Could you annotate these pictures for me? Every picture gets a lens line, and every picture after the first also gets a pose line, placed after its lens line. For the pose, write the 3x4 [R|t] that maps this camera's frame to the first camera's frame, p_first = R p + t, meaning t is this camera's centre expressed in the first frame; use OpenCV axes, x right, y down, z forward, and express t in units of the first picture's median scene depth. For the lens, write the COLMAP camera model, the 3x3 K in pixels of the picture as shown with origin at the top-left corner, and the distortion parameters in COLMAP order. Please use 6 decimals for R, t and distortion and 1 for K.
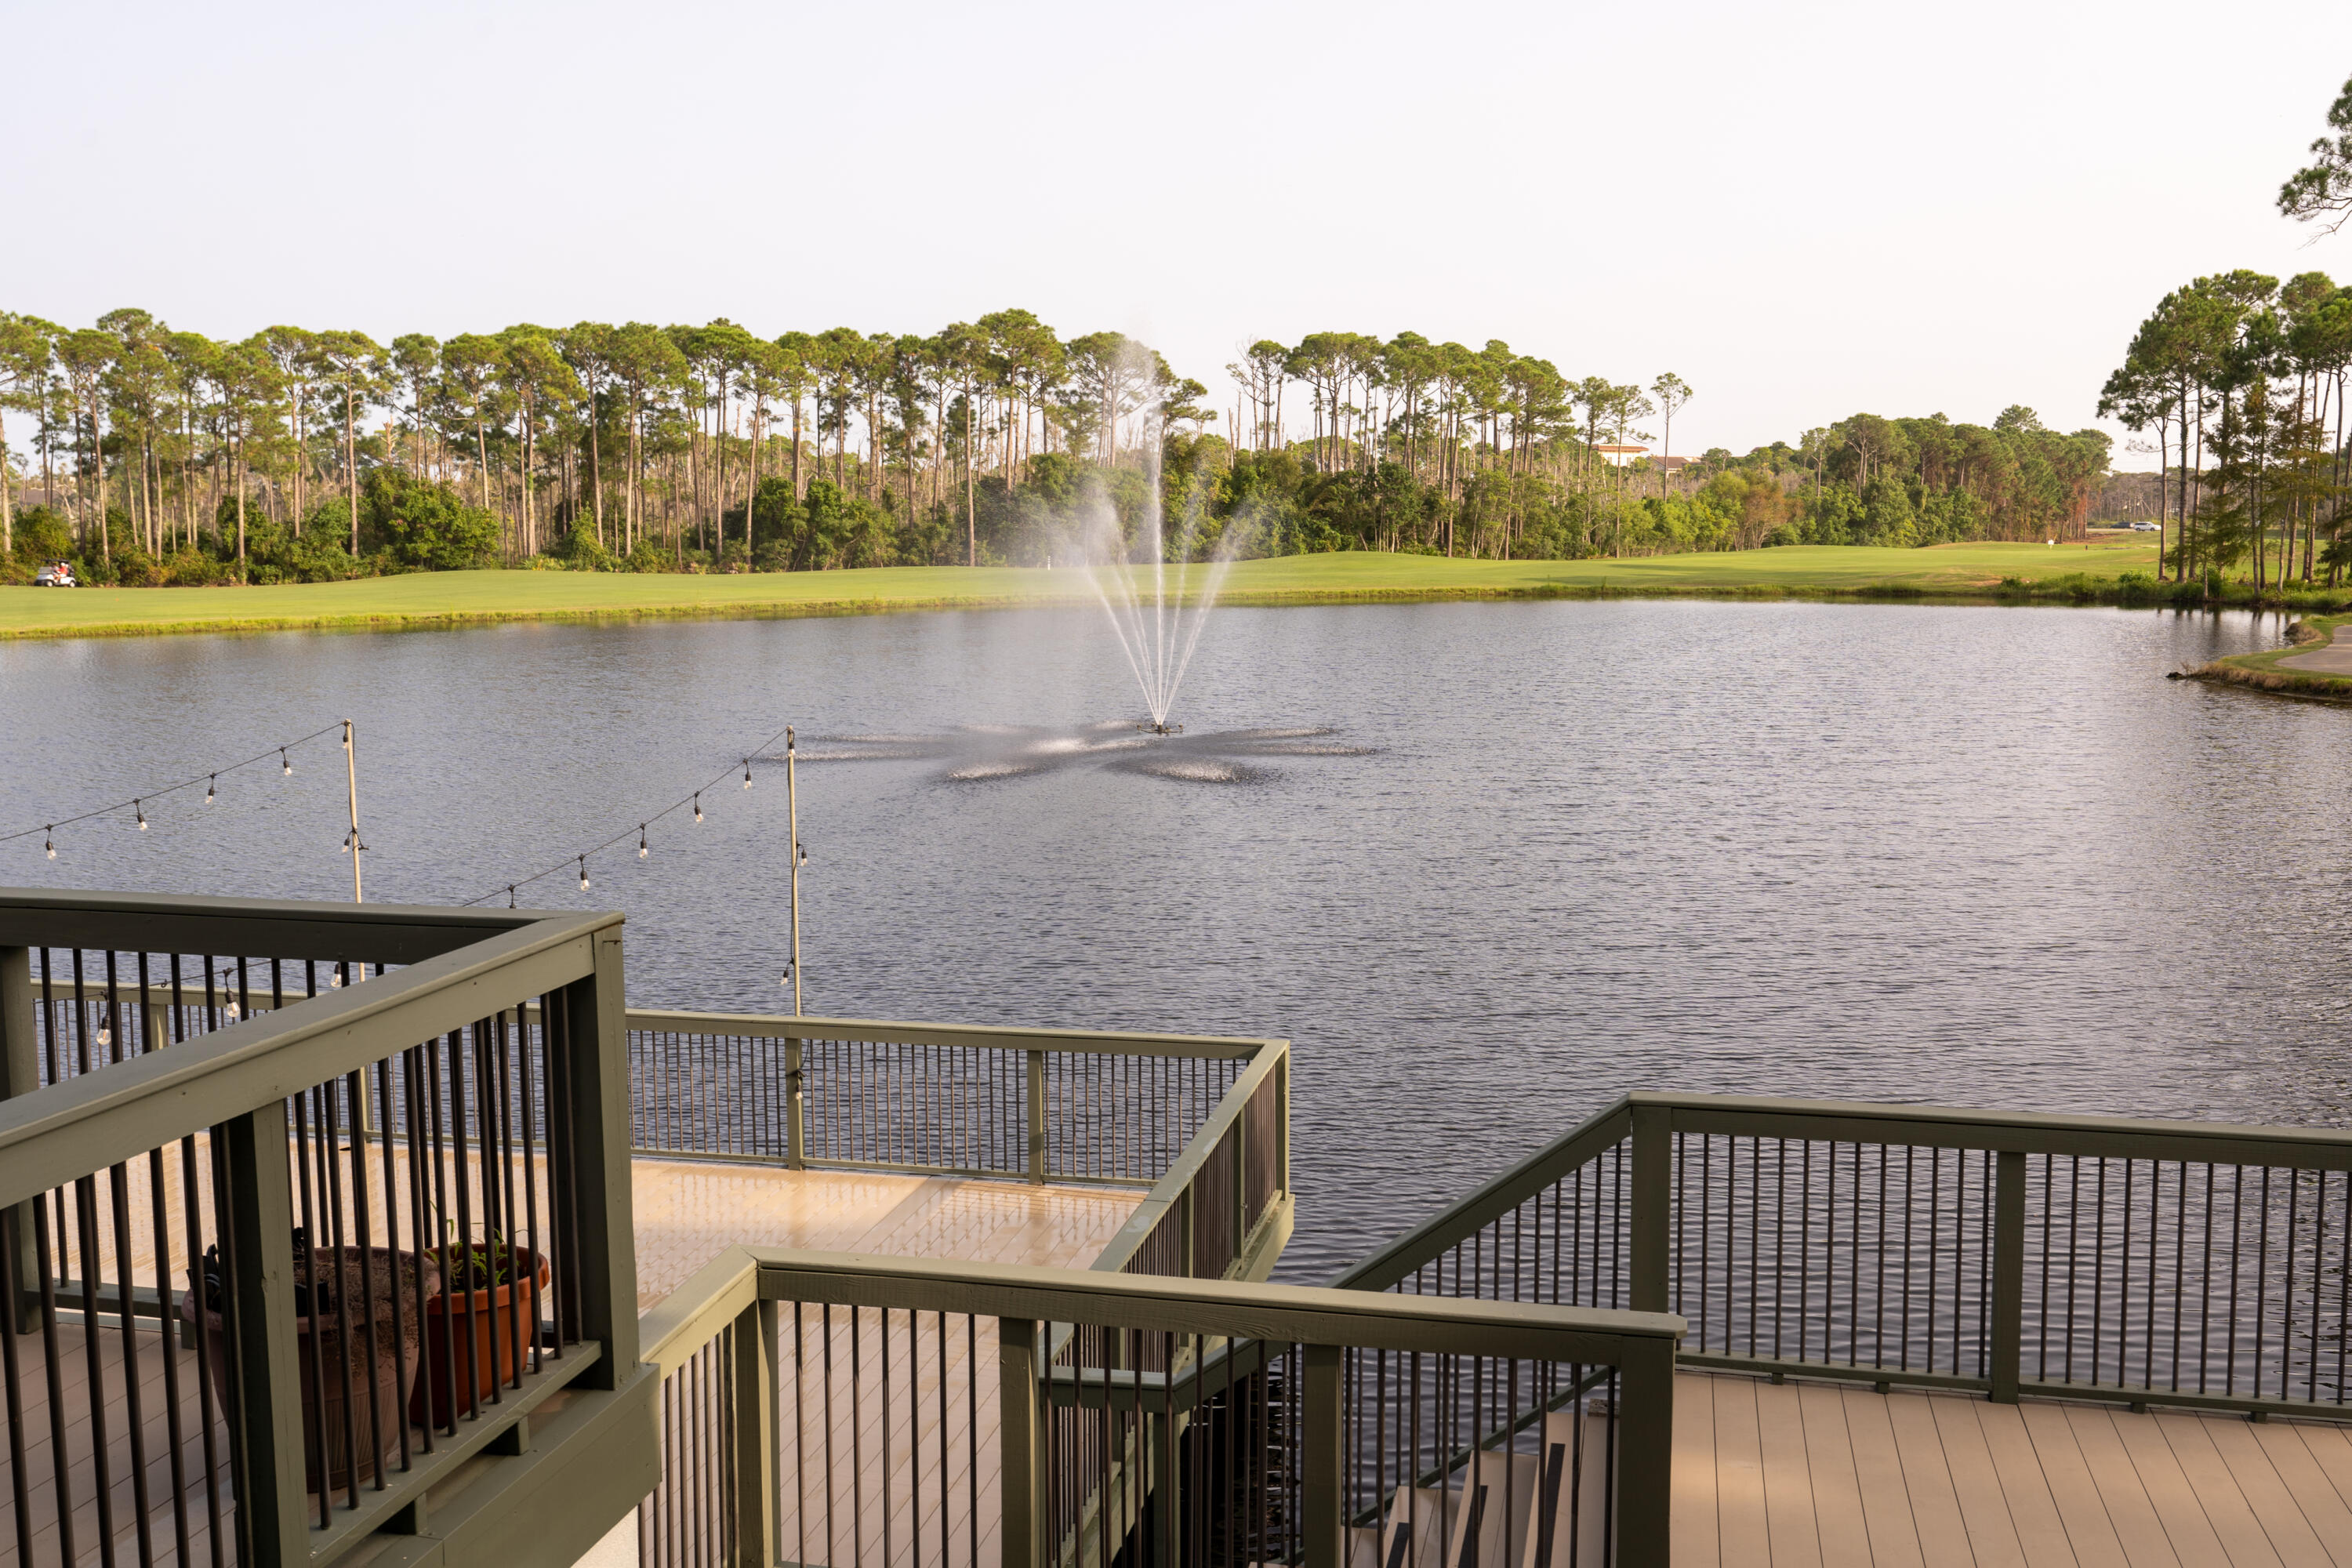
lens RADIAL K [[2297.7, 0, 1165.8], [0, 2297.7, 781.9], [0, 0, 1]] dist [0.005319, 0.000000]
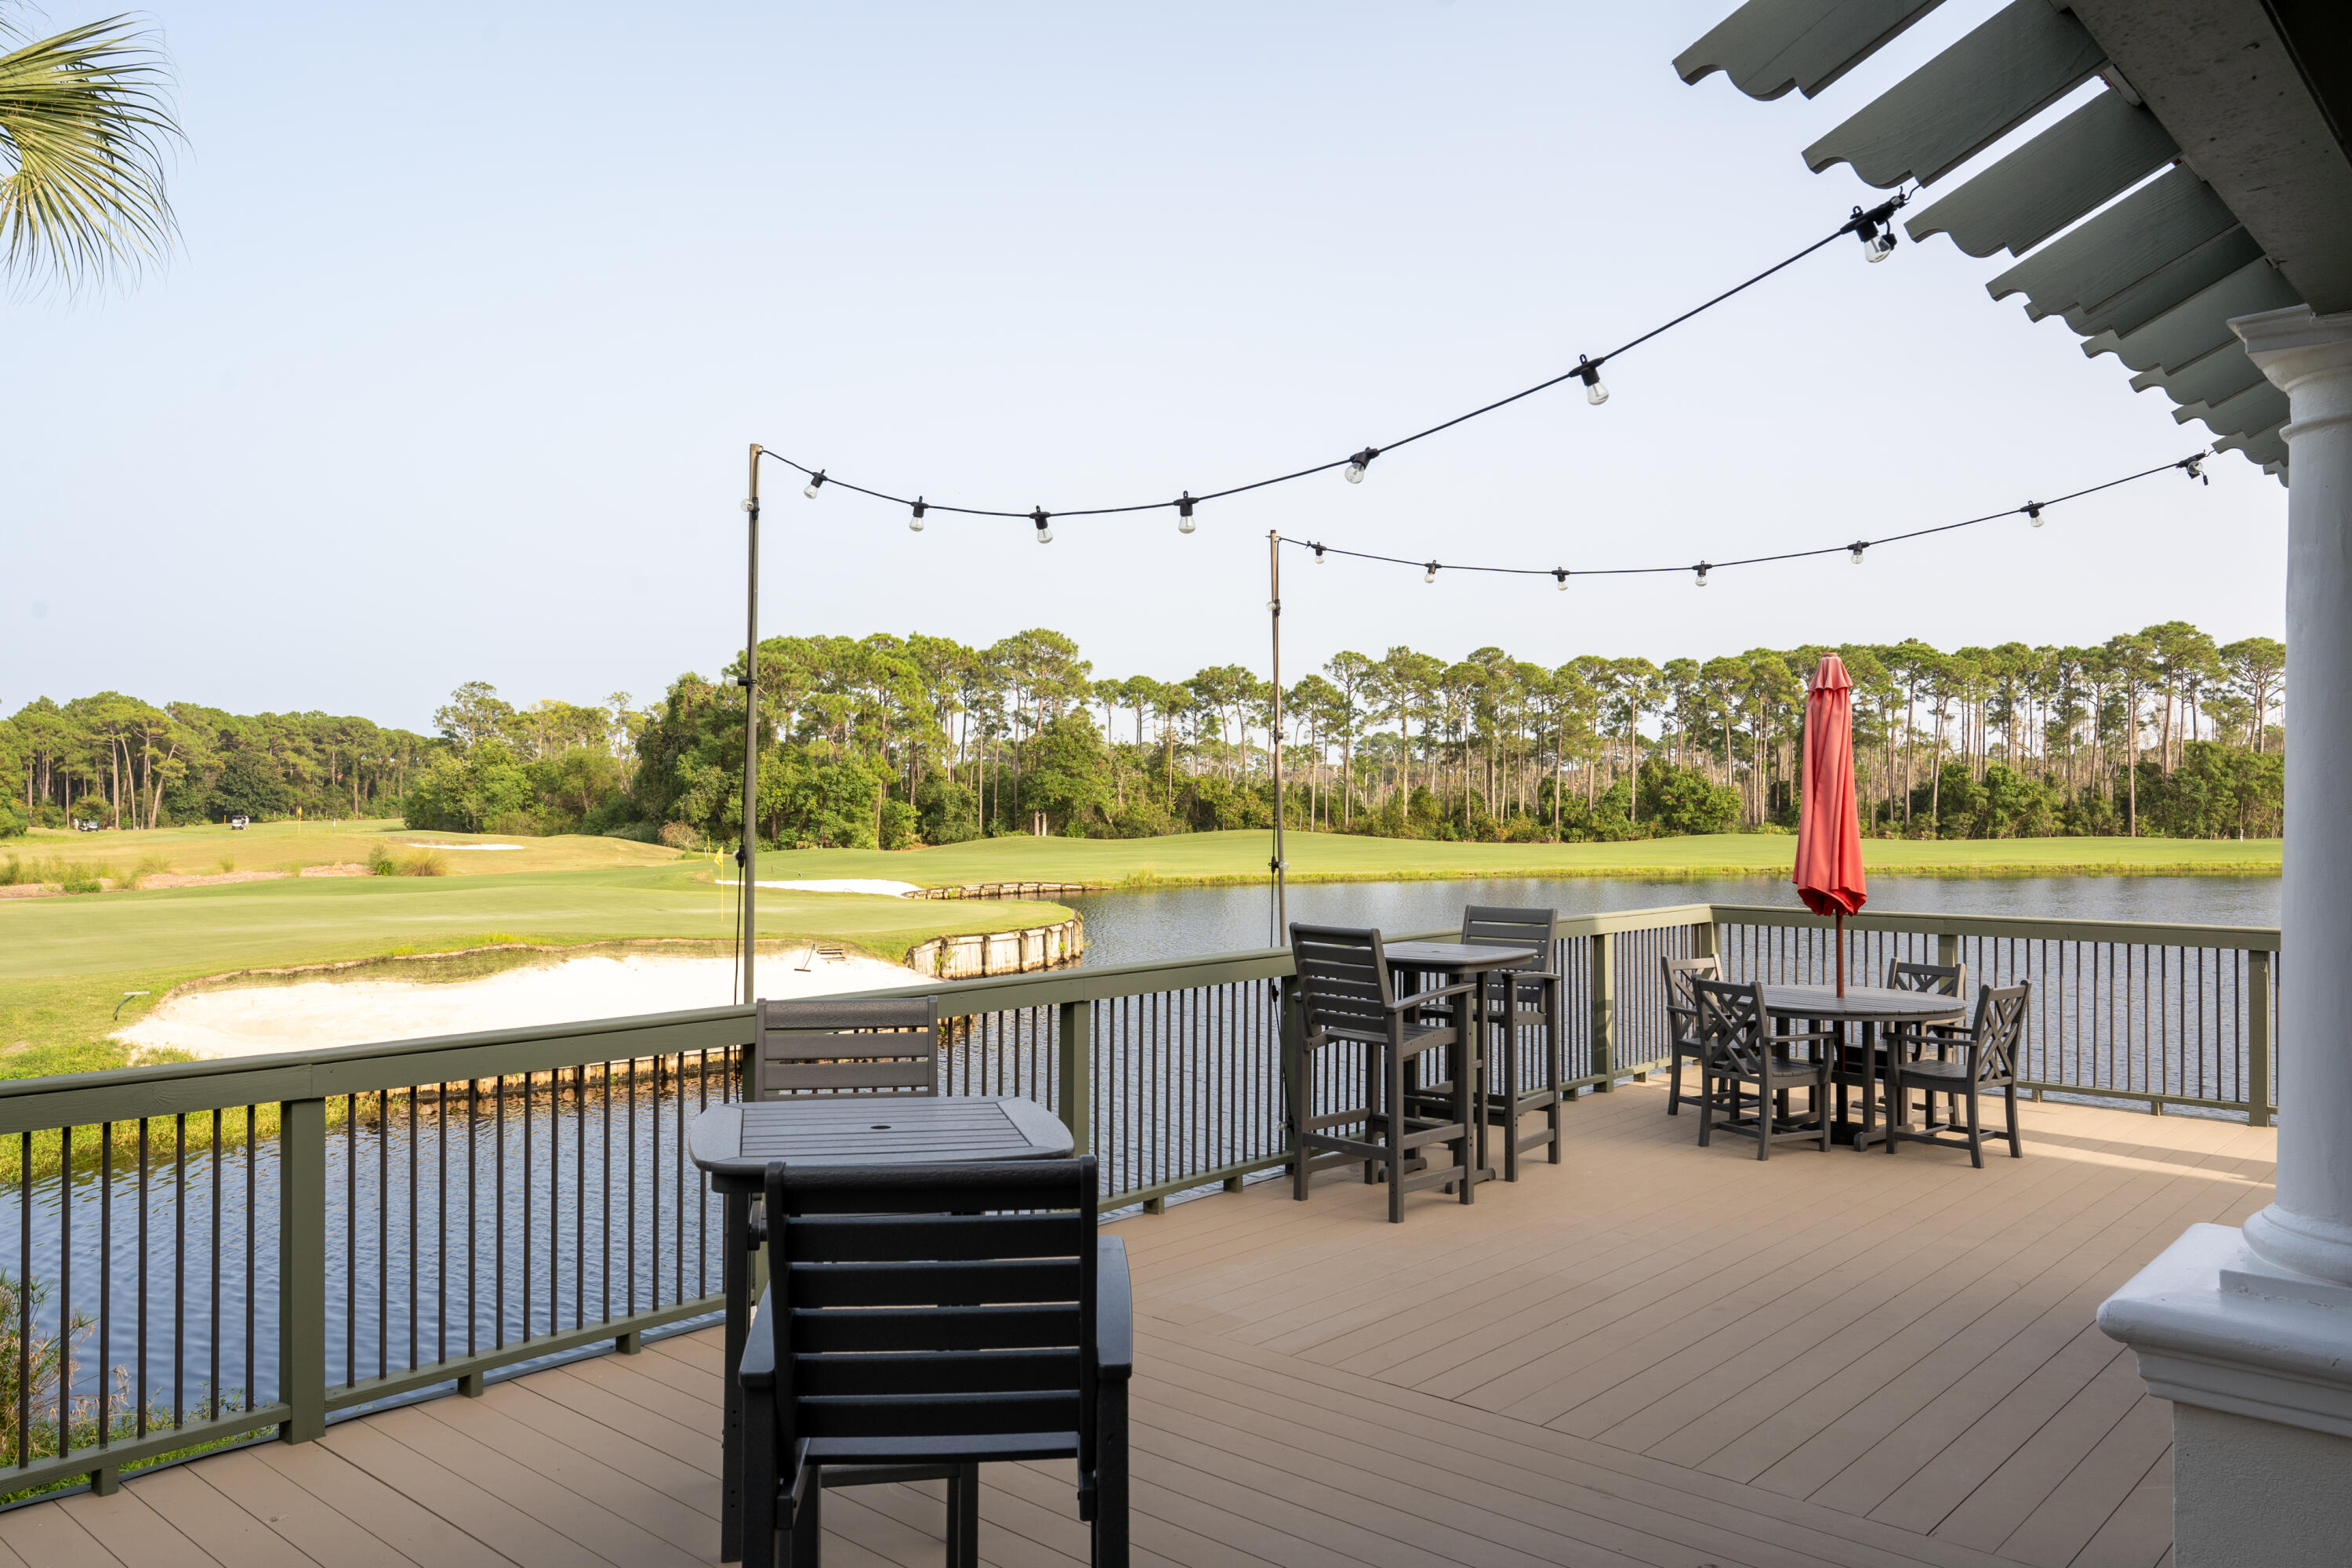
lens RADIAL K [[1736.2, 0, 1164.4], [0, 1736.2, 773.7], [0, 0, 1]] dist [-0.007361, 0.004876]
pose [[0.873705, -0.001449, -0.486454, -0.089926], [-0.060467, 0.991917, -0.111557, 0.003035], [0.482683, 0.126883, 0.866555, -0.014107]]
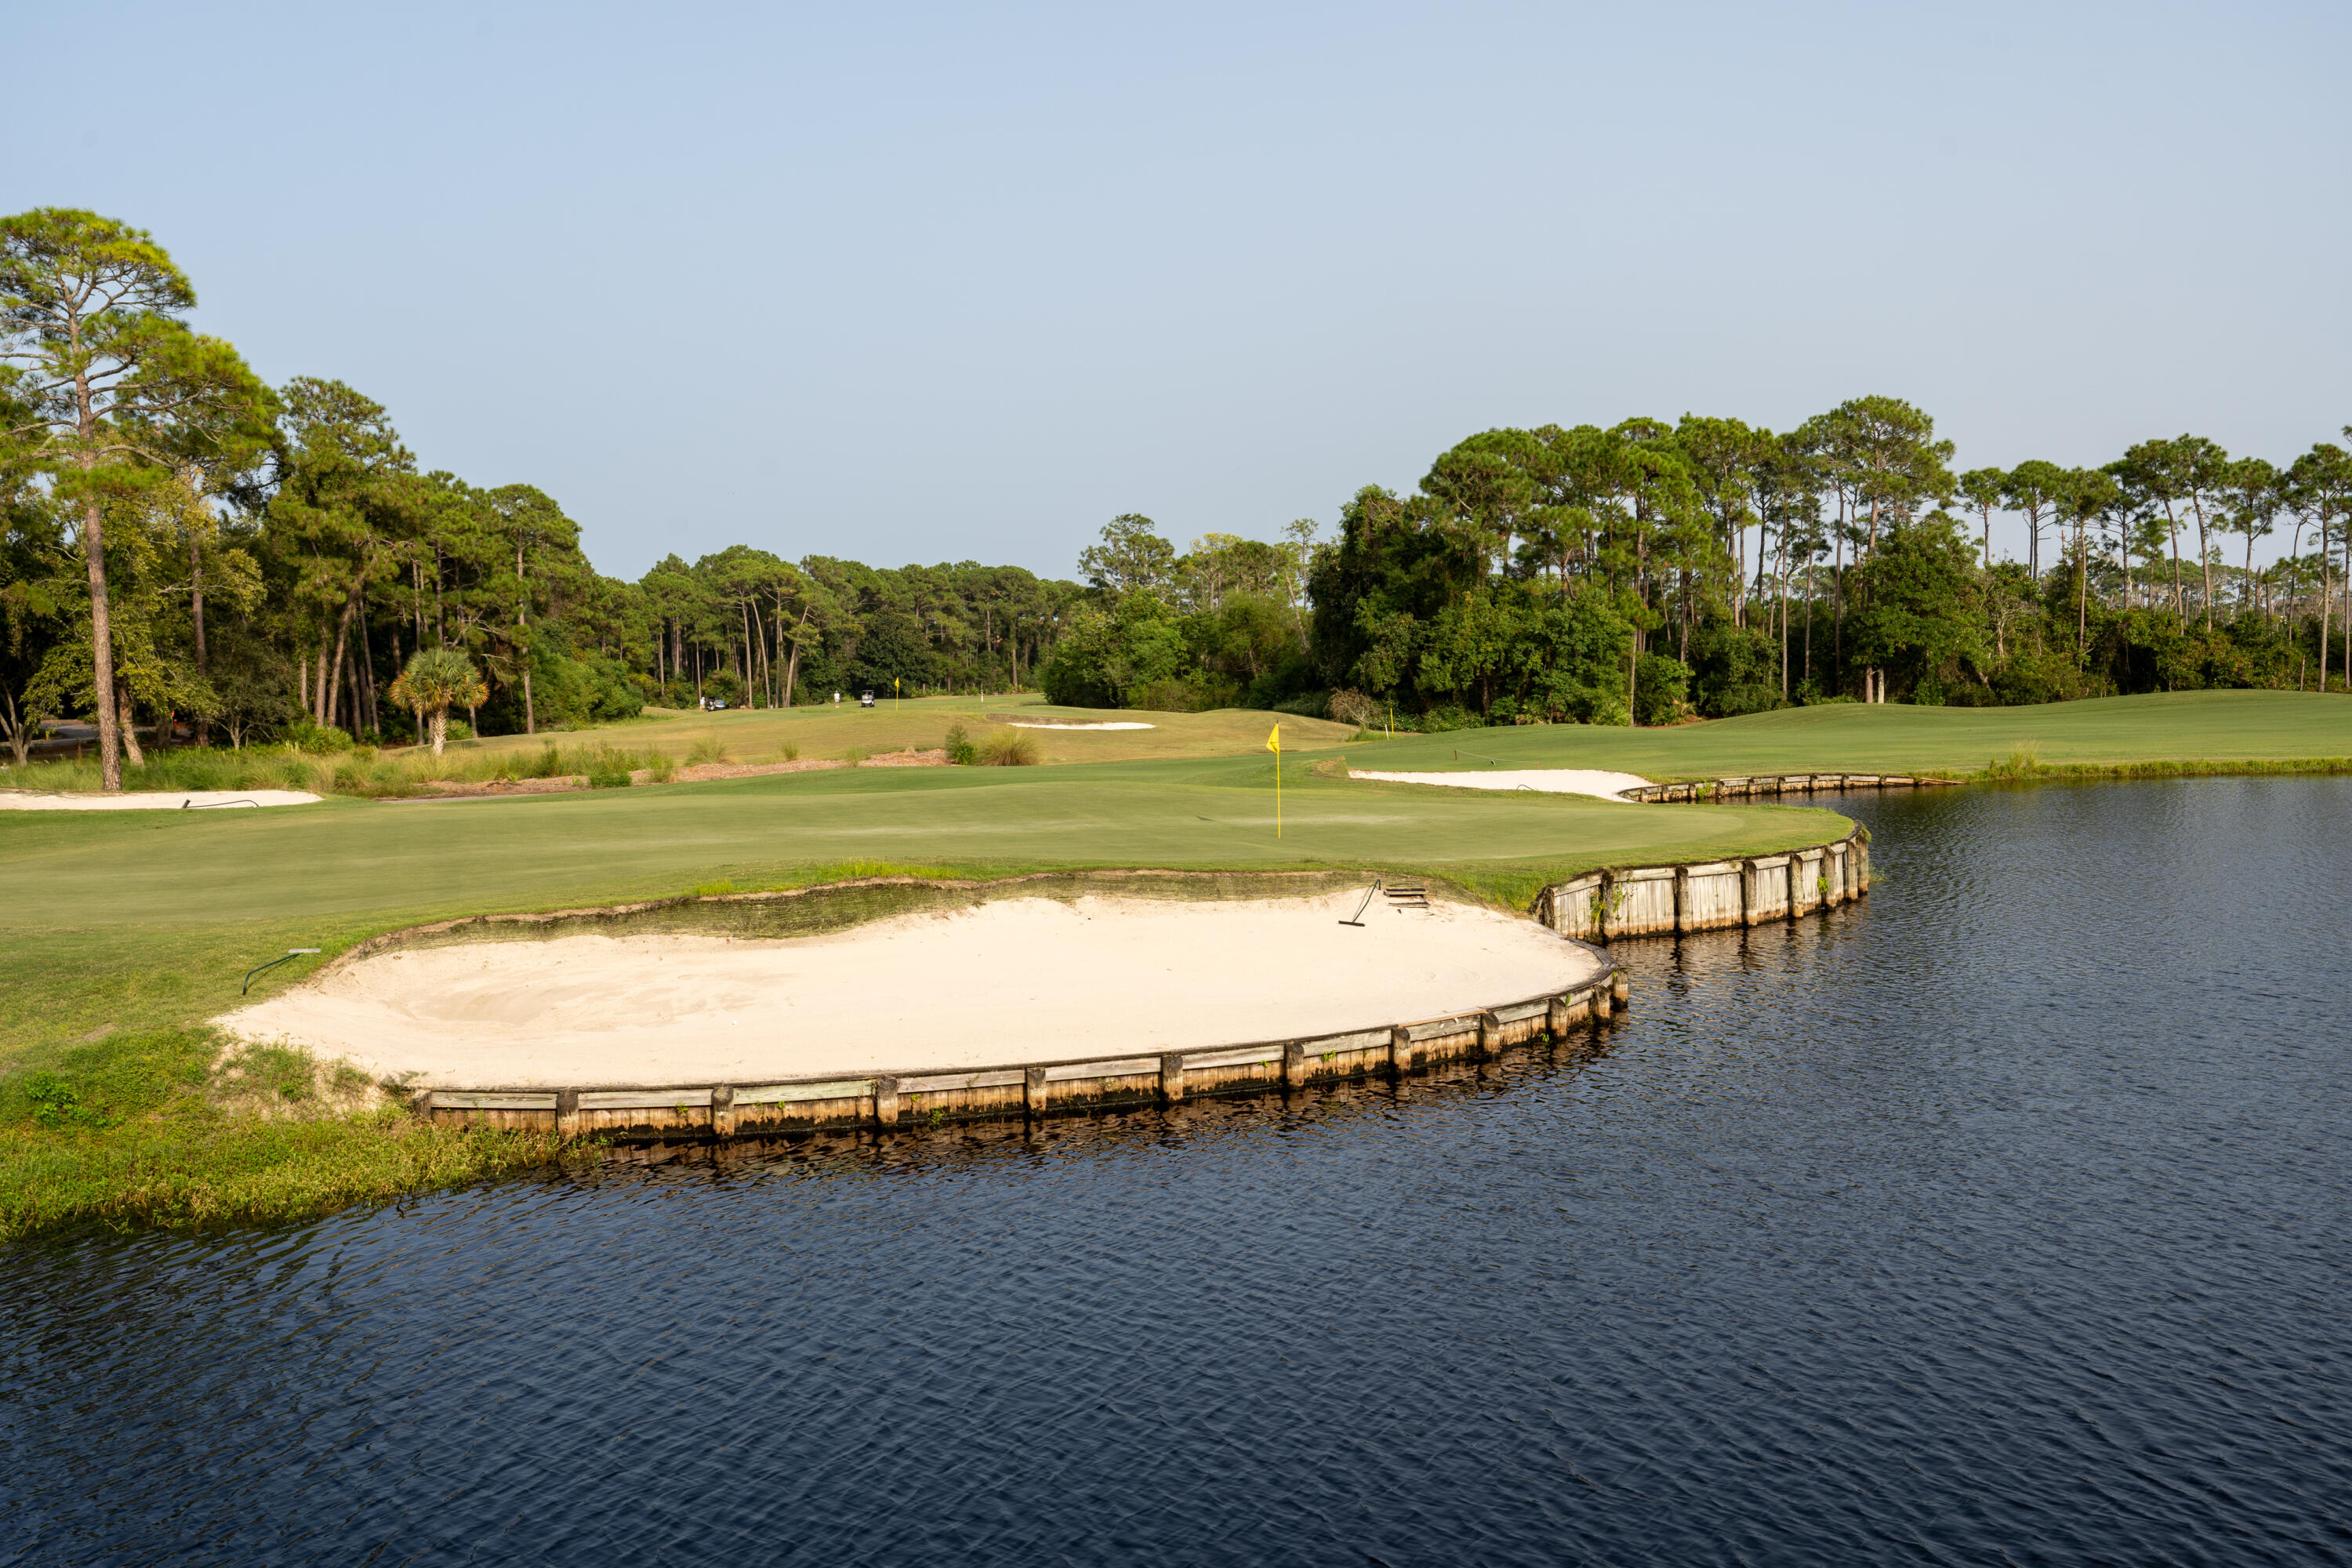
lens RADIAL K [[2297.7, 0, 1166.9], [0, 2297.7, 776.6], [0, 0, 1]] dist [0.005319, 0.000000]
pose [[0.627347, 0.030956, -0.778124, -0.107335], [-0.073551, 0.997098, -0.019632, -0.001028], [0.775258, 0.069548, 0.627804, 0.034393]]
